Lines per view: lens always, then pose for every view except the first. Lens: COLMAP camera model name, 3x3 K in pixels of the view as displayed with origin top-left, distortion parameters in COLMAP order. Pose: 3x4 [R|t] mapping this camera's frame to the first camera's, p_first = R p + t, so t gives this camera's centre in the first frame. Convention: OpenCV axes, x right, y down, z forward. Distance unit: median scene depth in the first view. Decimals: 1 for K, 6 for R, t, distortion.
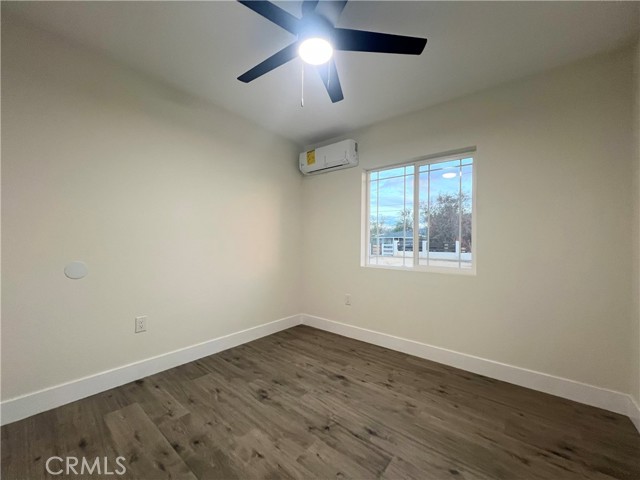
lens RADIAL K [[255.3, 0, 319.3], [0, 255.3, 237.8], [0, 0, 1]] dist [-0.002696, 0.001059]
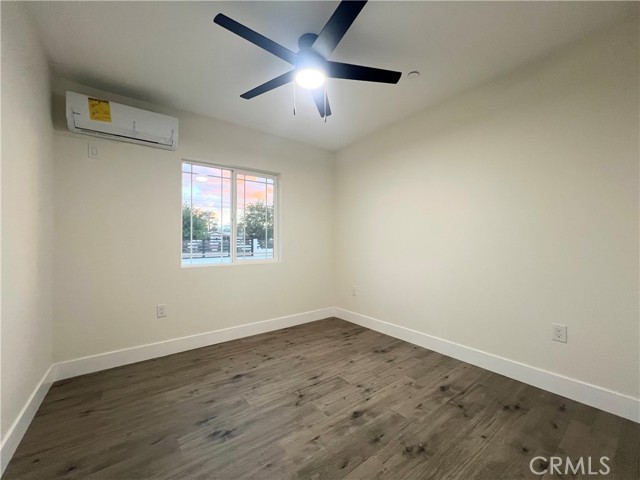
lens RADIAL K [[255.3, 0, 315.9], [0, 255.3, 240.1], [0, 0, 1]] dist [-0.002696, 0.001059]
pose [[0.252927, -0.006028, 0.967466, -0.876695], [-0.012207, 0.999881, 0.009421, 0.003181], [-0.967408, -0.014193, 0.252824, 0.509734]]
